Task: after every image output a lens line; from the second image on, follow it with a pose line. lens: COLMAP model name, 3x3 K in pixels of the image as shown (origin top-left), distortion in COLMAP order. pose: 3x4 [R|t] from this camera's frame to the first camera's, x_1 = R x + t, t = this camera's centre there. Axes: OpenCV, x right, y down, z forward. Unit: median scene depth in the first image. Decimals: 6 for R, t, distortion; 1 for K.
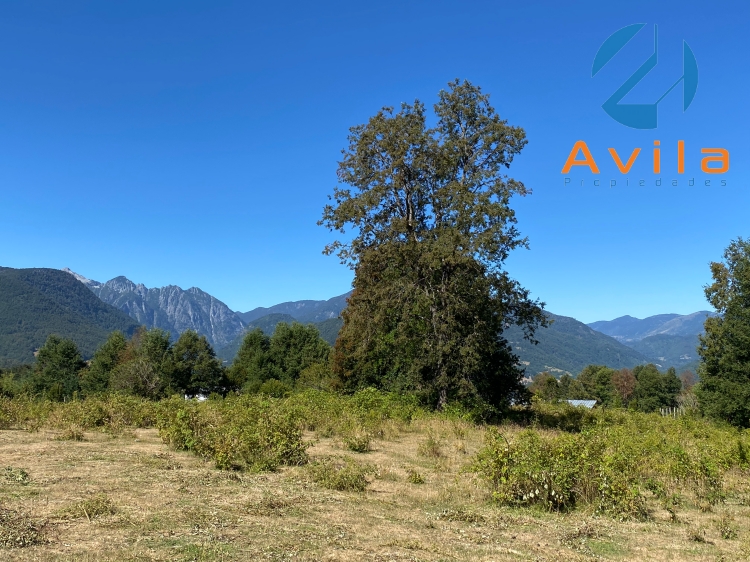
lens RADIAL K [[719.2, 0, 377.2], [0, 719.2, 281.0], [0, 0, 1]] dist [0.084949, 0.000000]
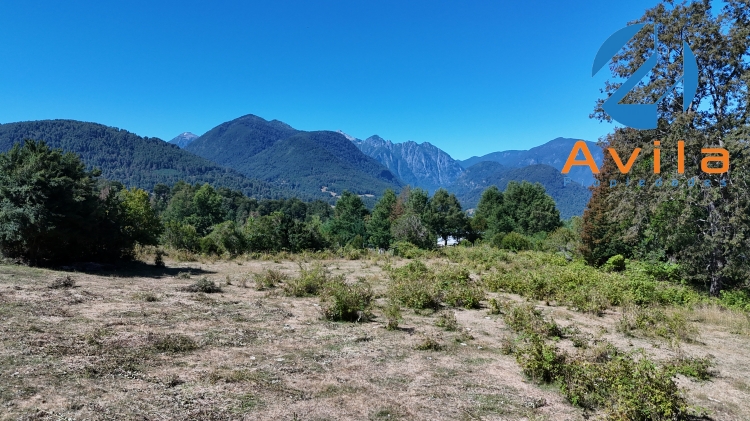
lens RADIAL K [[520.8, 0, 374.0], [0, 520.8, 211.7], [0, 0, 1]] dist [0.002956, -0.002200]
pose [[0.951942, 0.025113, -0.305247, -0.086876], [0.026180, 0.986314, 0.162787, -0.043624], [0.305158, -0.162955, 0.938256, 0.081598]]
